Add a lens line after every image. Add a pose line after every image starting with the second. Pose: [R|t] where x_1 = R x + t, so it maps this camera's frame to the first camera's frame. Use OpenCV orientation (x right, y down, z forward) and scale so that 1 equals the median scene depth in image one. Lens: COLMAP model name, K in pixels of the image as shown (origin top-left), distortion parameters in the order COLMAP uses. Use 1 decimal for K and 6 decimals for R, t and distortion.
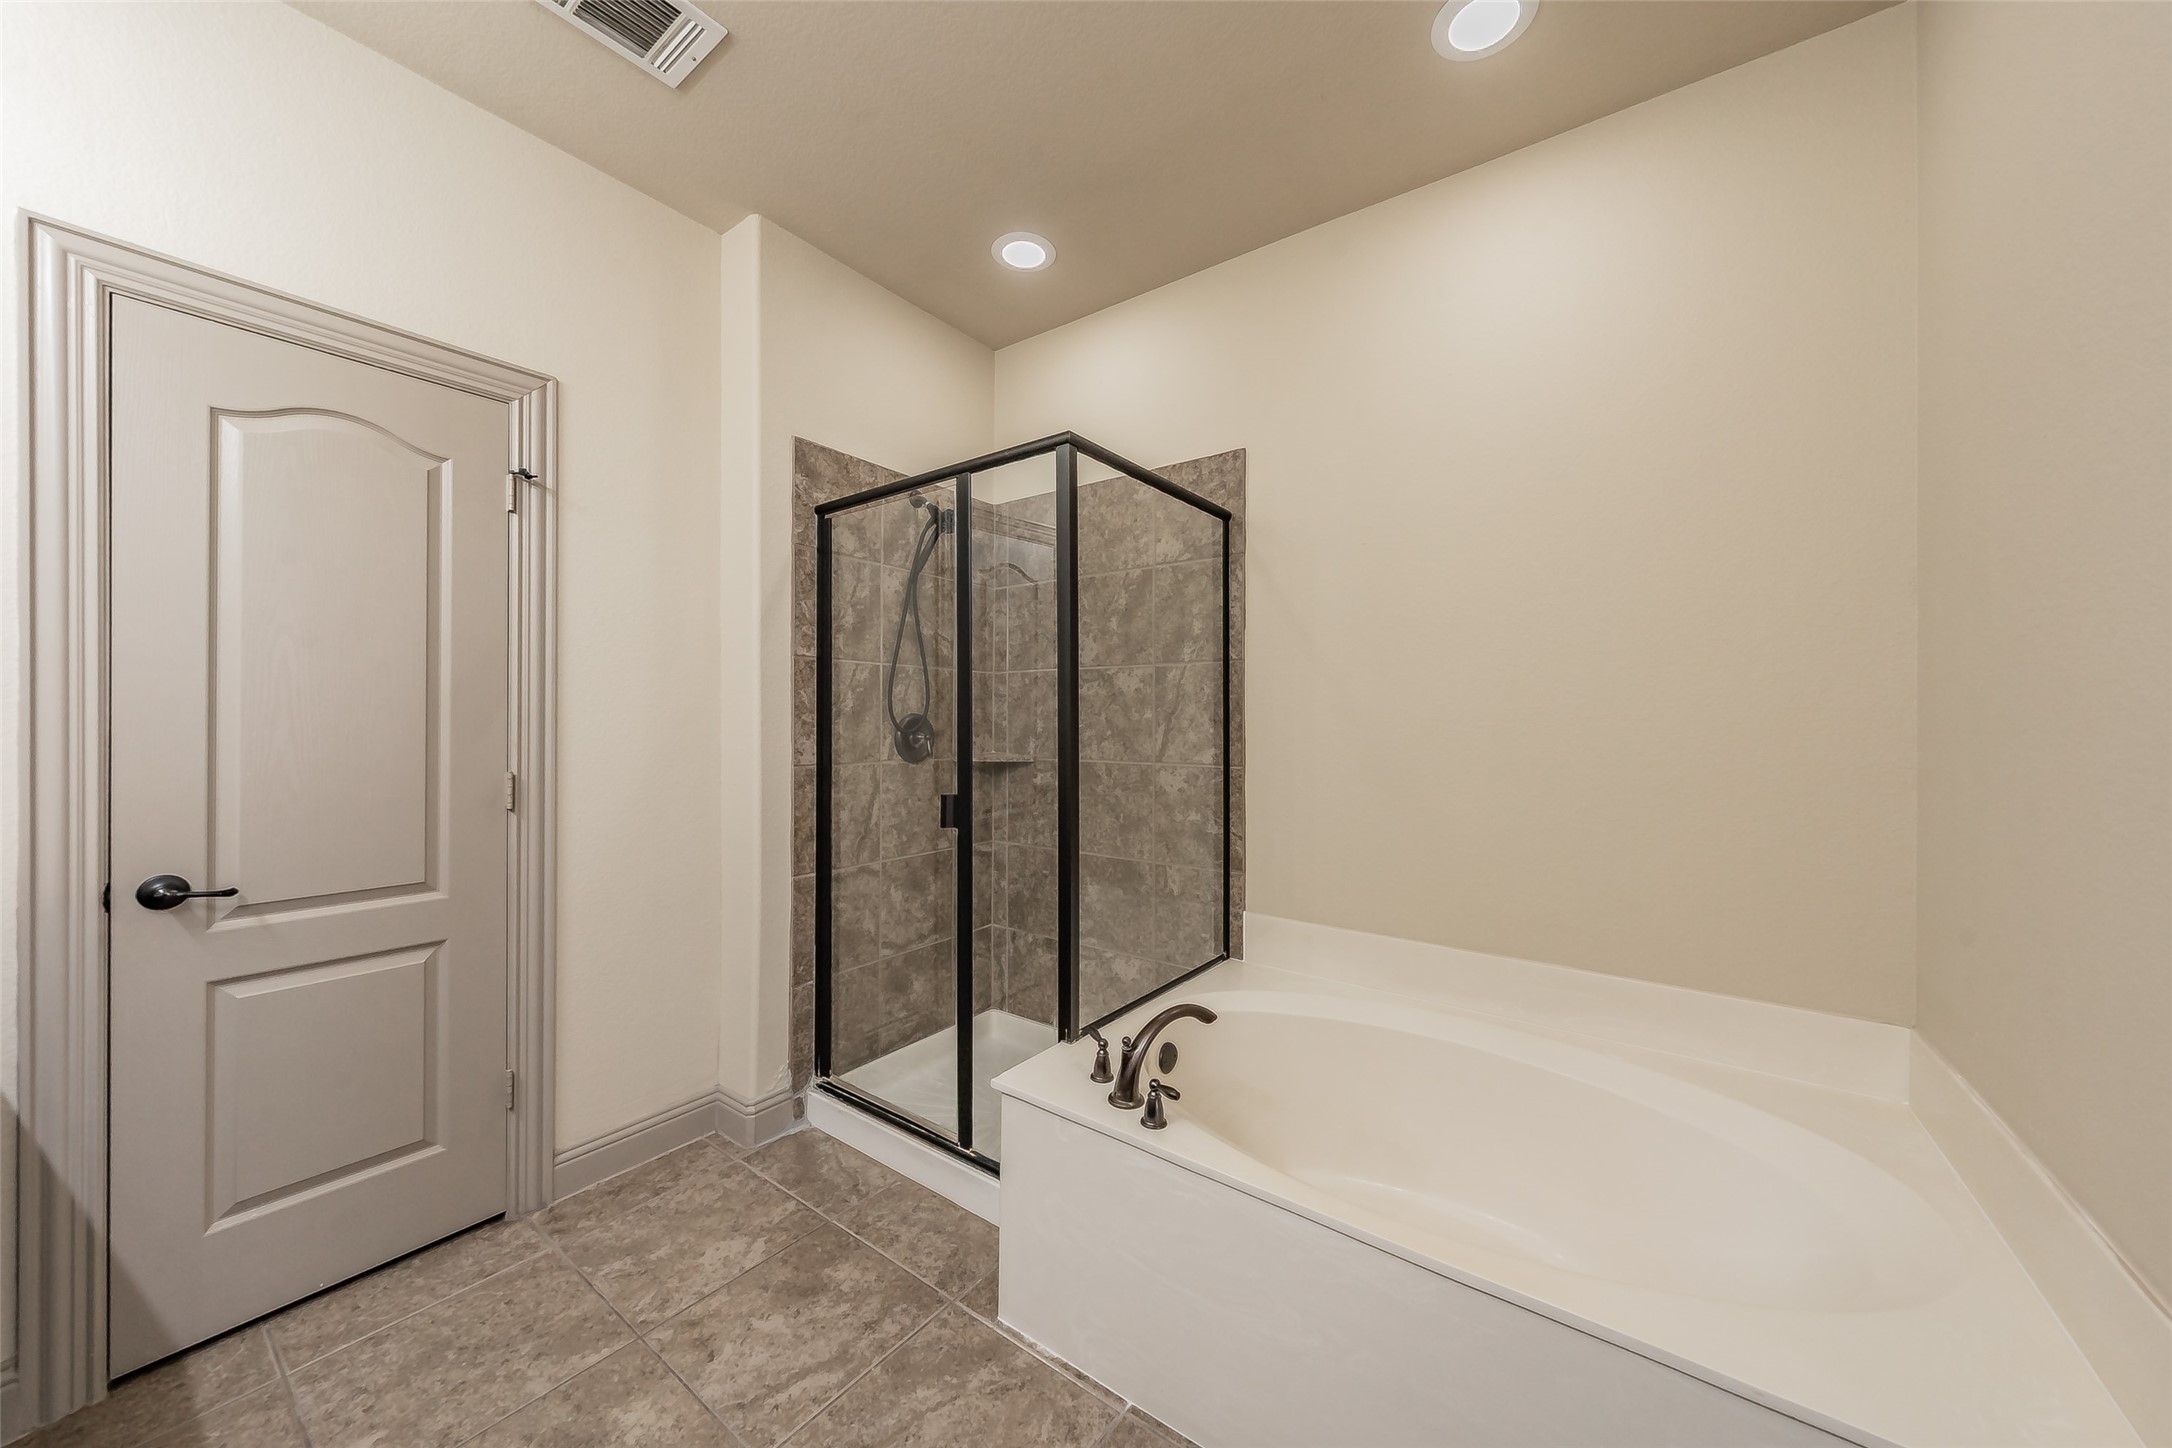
lens RADIAL K [[756.3, 0, 1093.0], [0, 756.3, 719.2], [0, 0, 1]] dist [-0.001020, 0.000107]
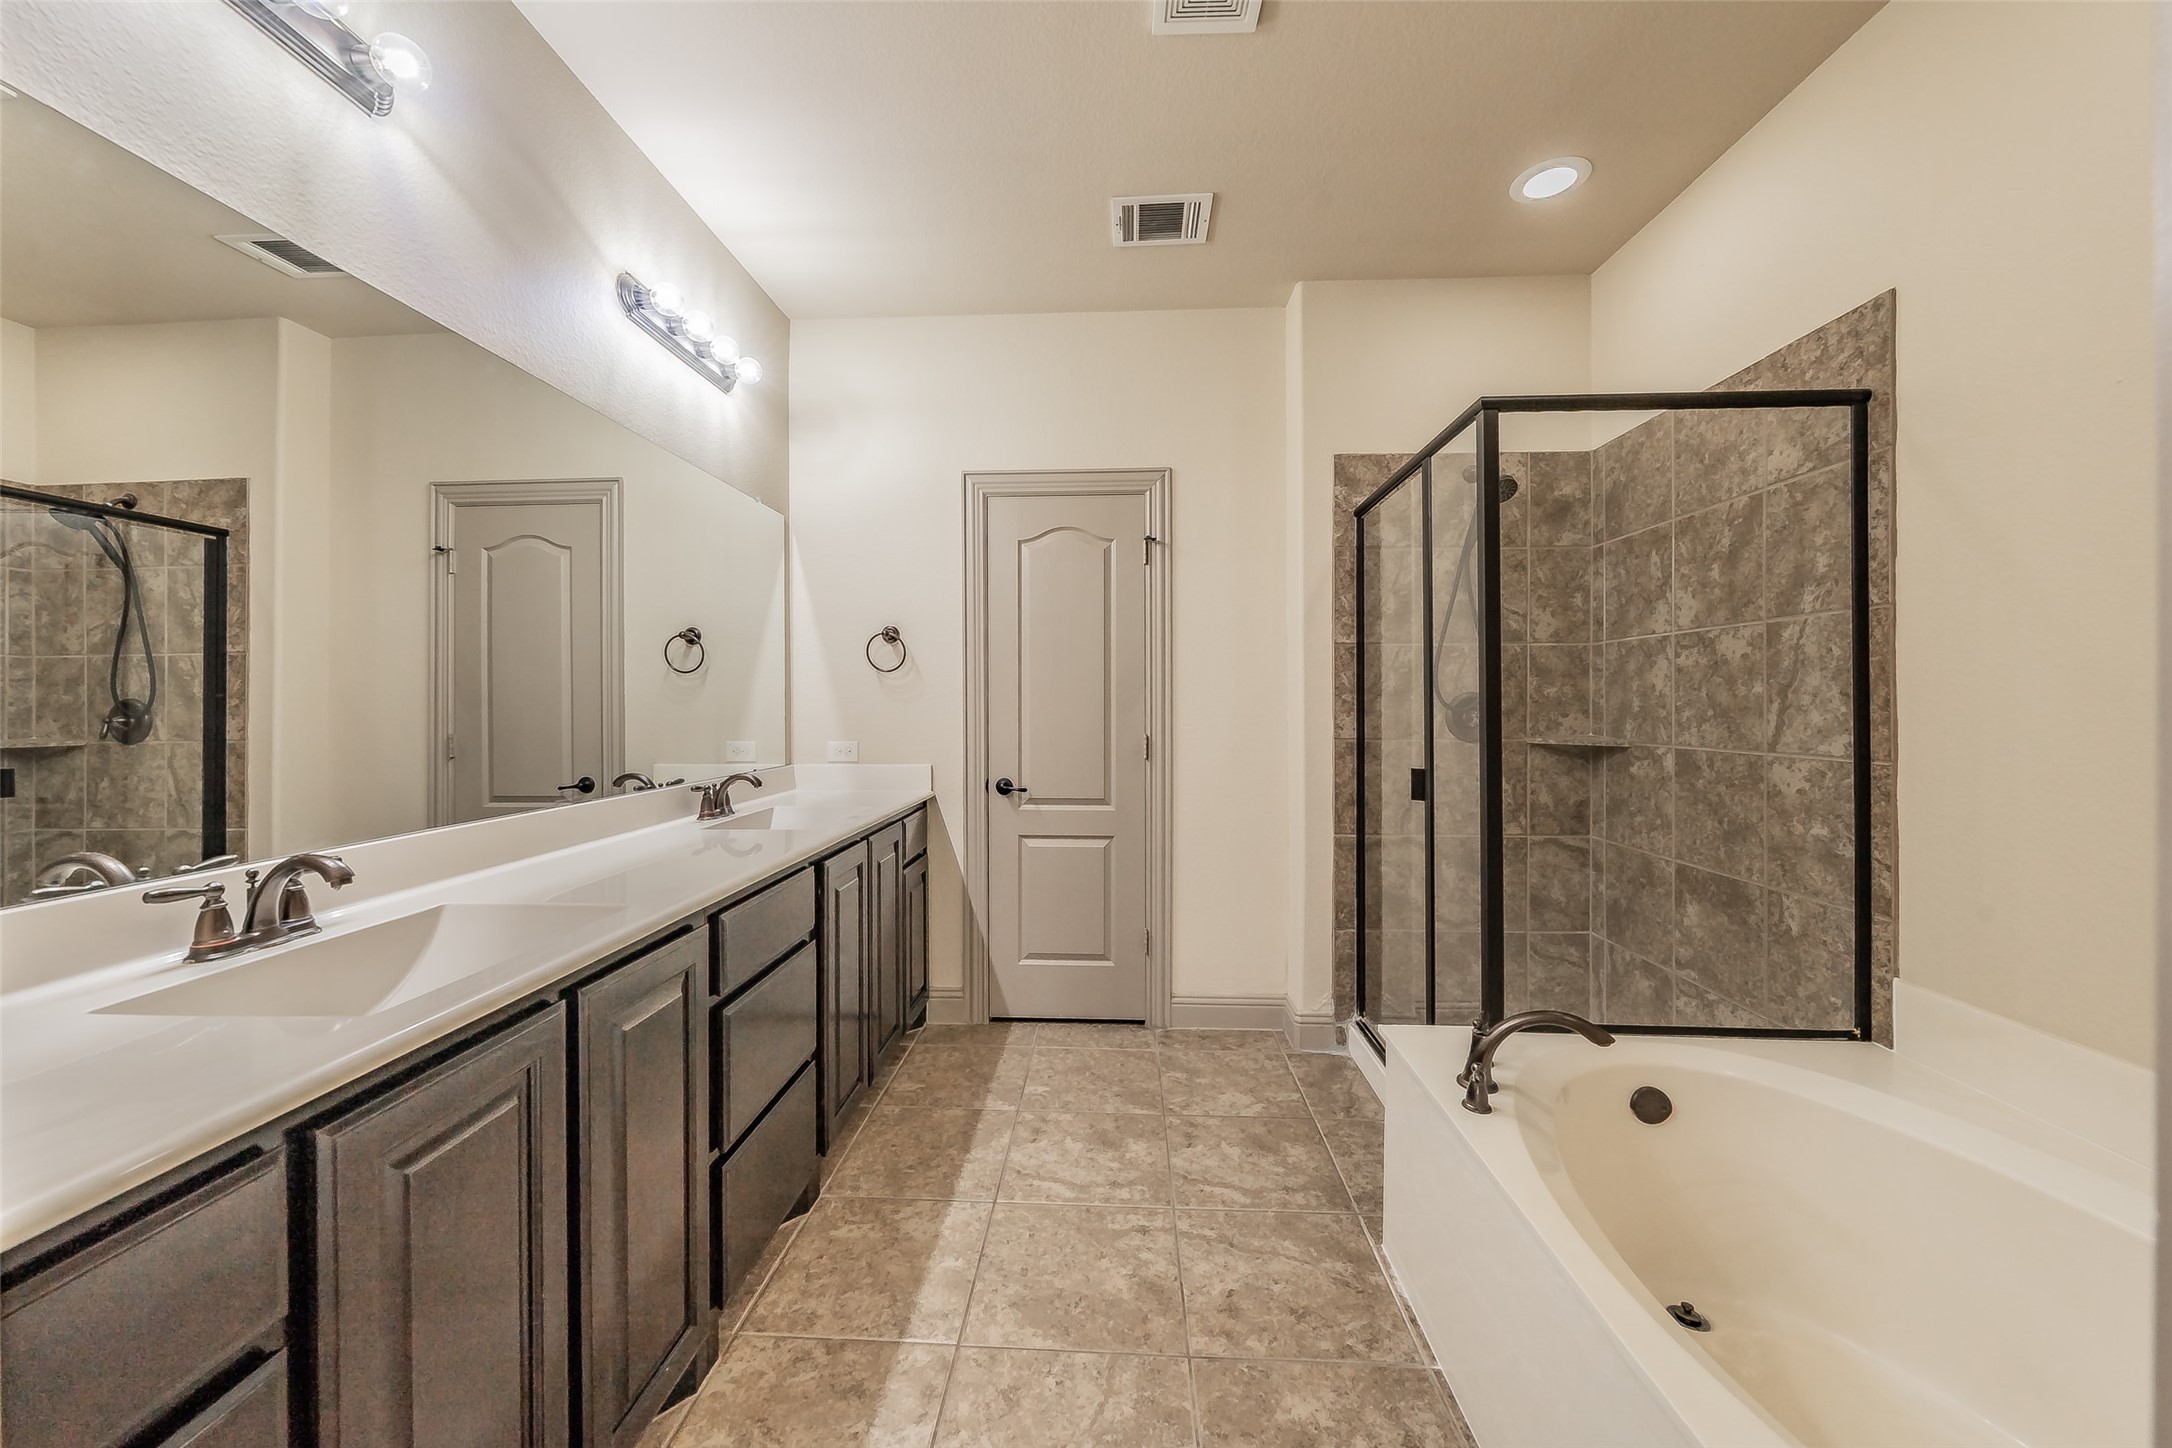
lens RADIAL K [[766.6, 0, 1063.1], [0, 766.6, 702.9], [0, 0, 1]] dist [-0.001505, -0.000280]
pose [[0.545206, -0.004666, -0.838289, 0.373245], [0.005097, 0.999984, -0.002251, 0.007684], [0.838287, -0.003046, 0.545221, 0.010693]]
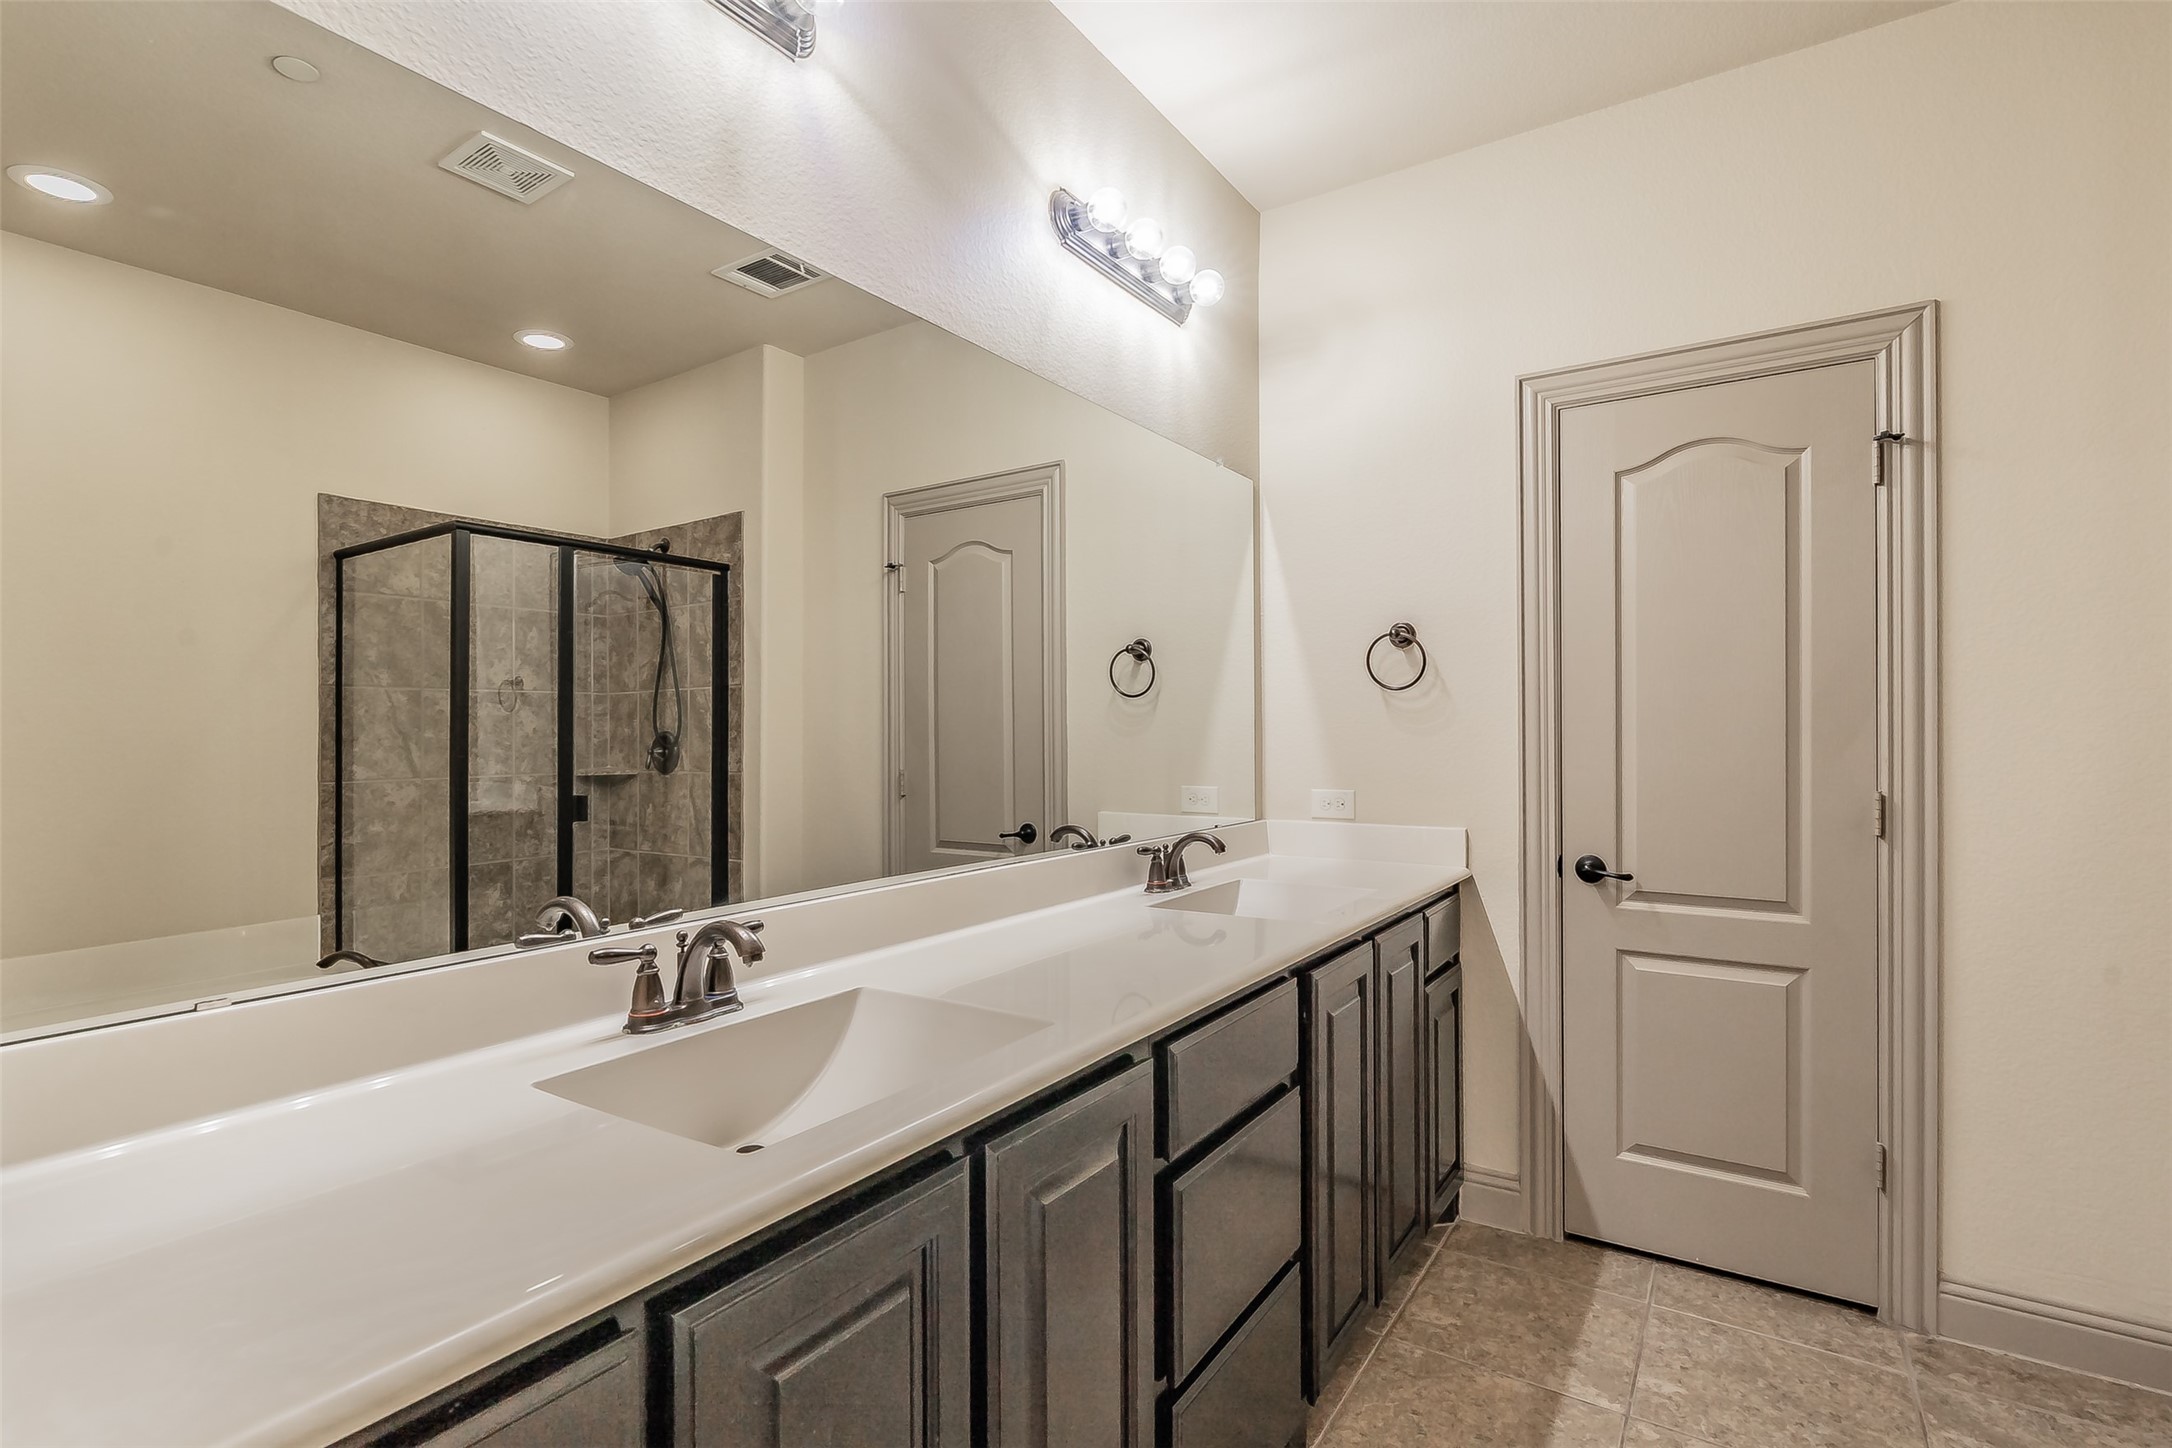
lens RADIAL K [[1012.9, 0, 1072.5], [0, 1012.9, 733.5], [0, 0, 1]] dist [0.002164, -0.000107]
pose [[0.051355, -0.002443, -0.998677, 0.270964], [0.005980, 0.999980, -0.002139, 0.000957], [0.998663, -0.005863, 0.051369, 0.033024]]
